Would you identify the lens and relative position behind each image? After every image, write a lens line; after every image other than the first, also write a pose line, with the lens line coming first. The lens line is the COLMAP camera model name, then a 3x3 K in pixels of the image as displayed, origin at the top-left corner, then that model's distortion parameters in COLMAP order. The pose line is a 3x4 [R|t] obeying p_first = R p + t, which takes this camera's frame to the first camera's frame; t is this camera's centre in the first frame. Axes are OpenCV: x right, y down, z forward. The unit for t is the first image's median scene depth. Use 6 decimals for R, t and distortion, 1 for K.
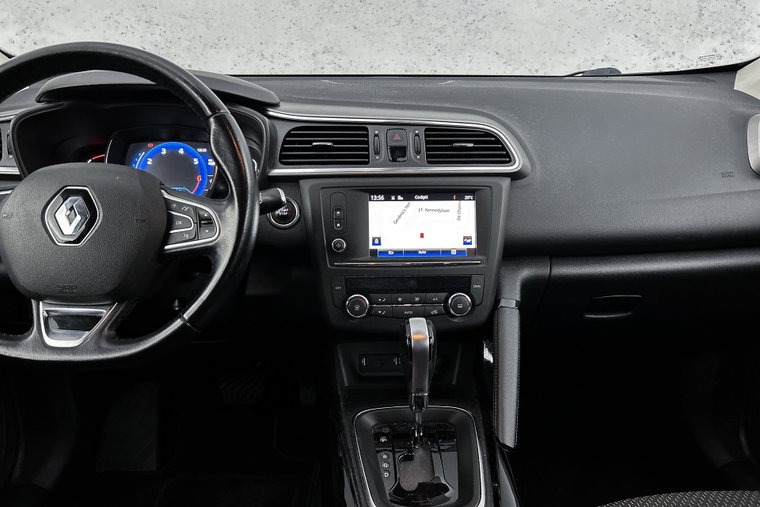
lens RADIAL K [[568.2, 0, 380.0], [0, 568.2, 253.5], [0, 0, 1]] dist [0.085167, -0.131641]
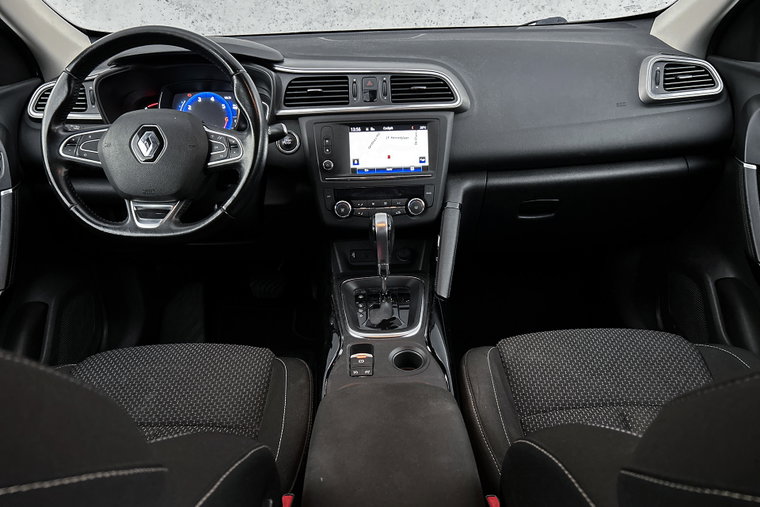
lens RADIAL K [[568.2, 0, 380.0], [0, 568.2, 253.5], [0, 0, 1]] dist [0.085167, -0.131641]
pose [[0.998762, -0.017245, -0.046668, 0.112558], [0.021687, 0.995106, 0.096400, 0.067438], [0.044777, -0.097292, 0.994248, -0.391176]]
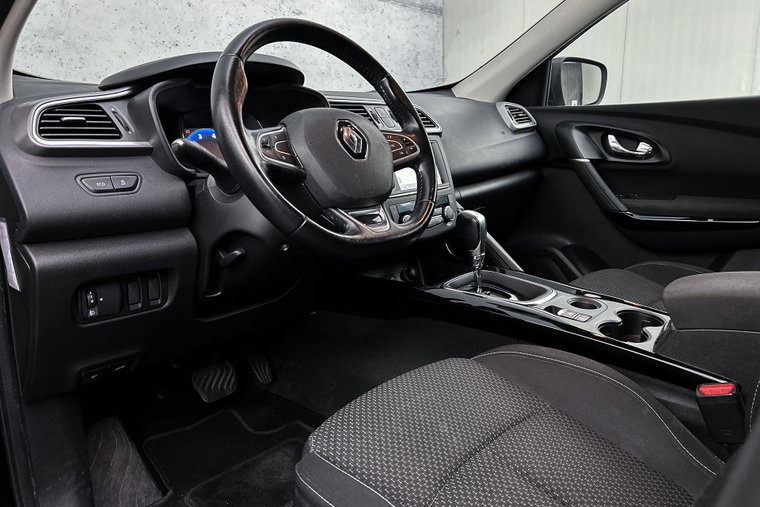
lens RADIAL K [[568.2, 0, 380.0], [0, 568.2, 253.5], [0, 0, 1]] dist [0.085167, -0.131641]
pose [[0.690883, -0.181324, 0.699859, -1.071146], [0.271096, 0.962379, -0.018280, 0.169133], [-0.670215, 0.202358, 0.714047, 0.040946]]
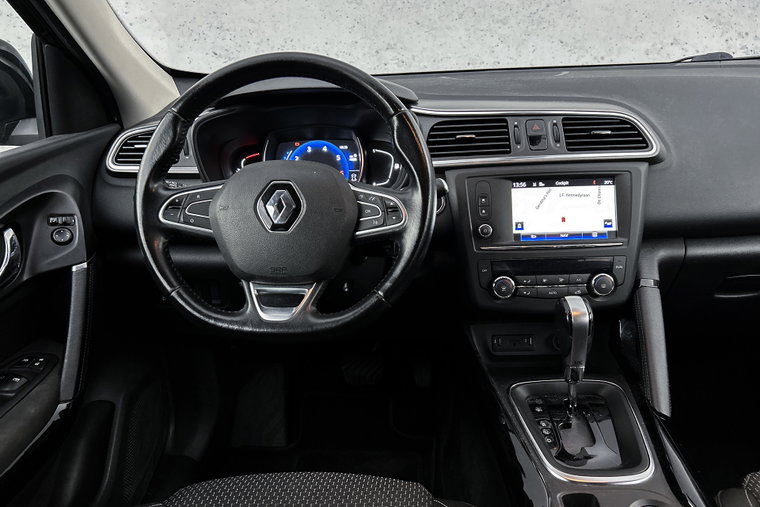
lens RADIAL K [[570.6, 0, 380.0], [0, 570.6, 253.5], [0, 0, 1]] dist [0.055849, -0.071871]
pose [[0.996711, -0.018045, -0.079002, -0.181732], [0.018669, 0.999800, 0.007163, 0.016980], [0.078857, -0.008614, 0.996849, -0.086273]]
